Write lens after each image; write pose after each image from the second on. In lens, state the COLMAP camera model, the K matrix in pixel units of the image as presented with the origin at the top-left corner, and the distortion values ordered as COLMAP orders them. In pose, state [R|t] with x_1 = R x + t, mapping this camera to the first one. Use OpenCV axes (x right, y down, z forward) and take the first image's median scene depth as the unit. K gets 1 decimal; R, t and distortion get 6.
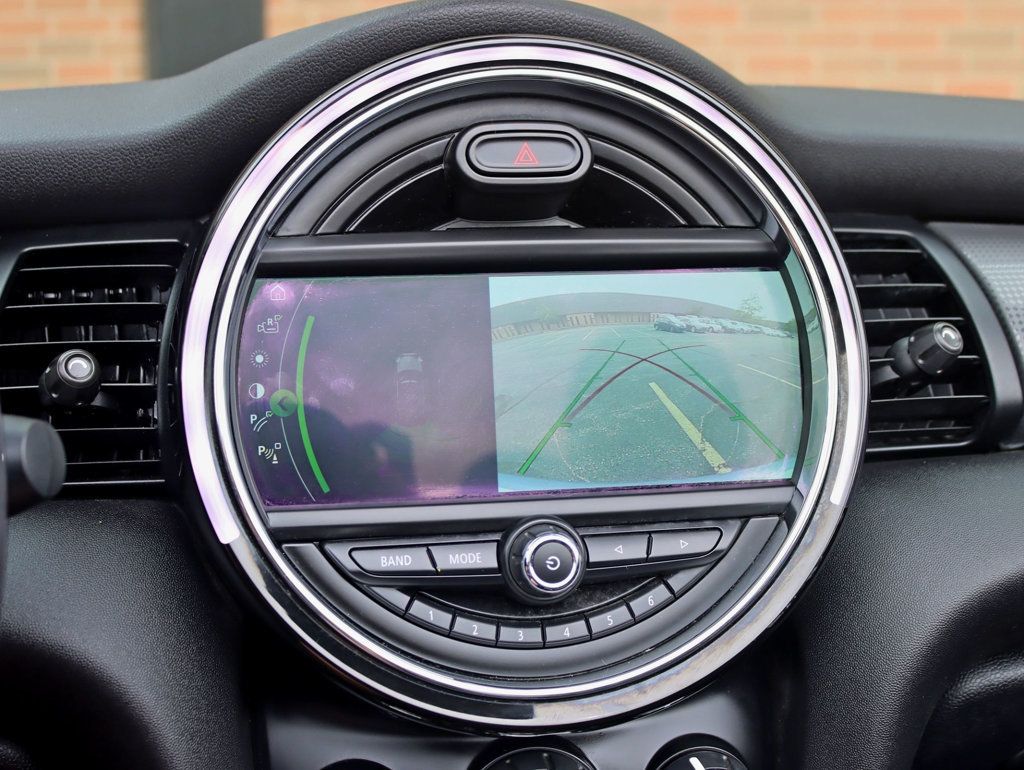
lens RADIAL K [[1305.4, 0, 512.0], [0, 1305.4, 385.0], [0, 0, 1]] dist [-0.070652, 0.014208]
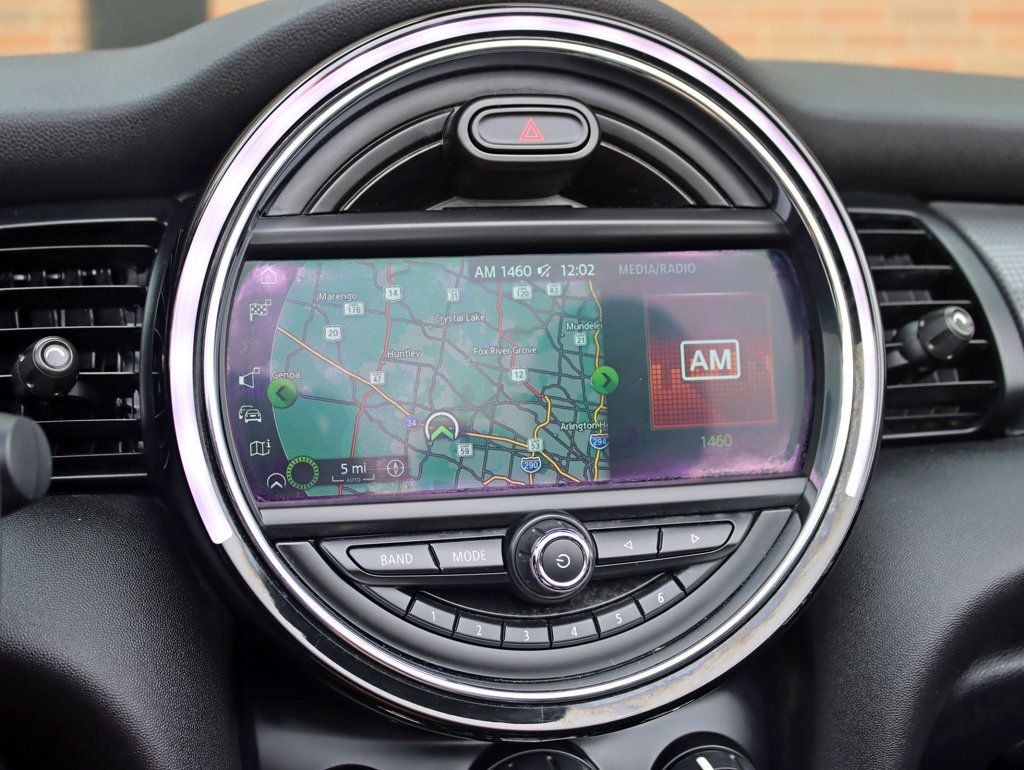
lens RADIAL K [[1305.4, 0, 512.0], [0, 1305.4, 385.0], [0, 0, 1]] dist [-0.070652, 0.014208]
pose [[0.999134, -0.002023, 0.041561, -0.041986], [0.001182, 0.999795, 0.020229, -0.010481], [-0.041594, -0.020162, 0.998931, 0.048257]]
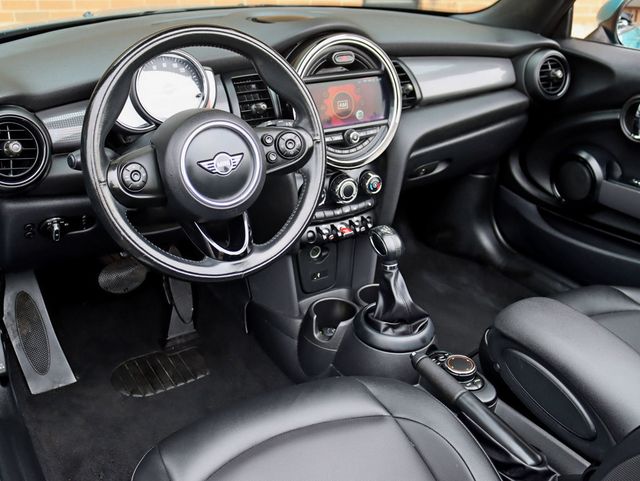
lens RADIAL K [[641.6, 0, 320.0], [0, 641.6, 240.5], [0, 0, 1]] dist [-0.015532, -0.008098]
pose [[0.919914, -0.140353, 0.366141, -1.061601], [0.029593, 0.955934, 0.292088, -0.220989], [-0.391002, -0.257860, 0.883530, -1.314996]]
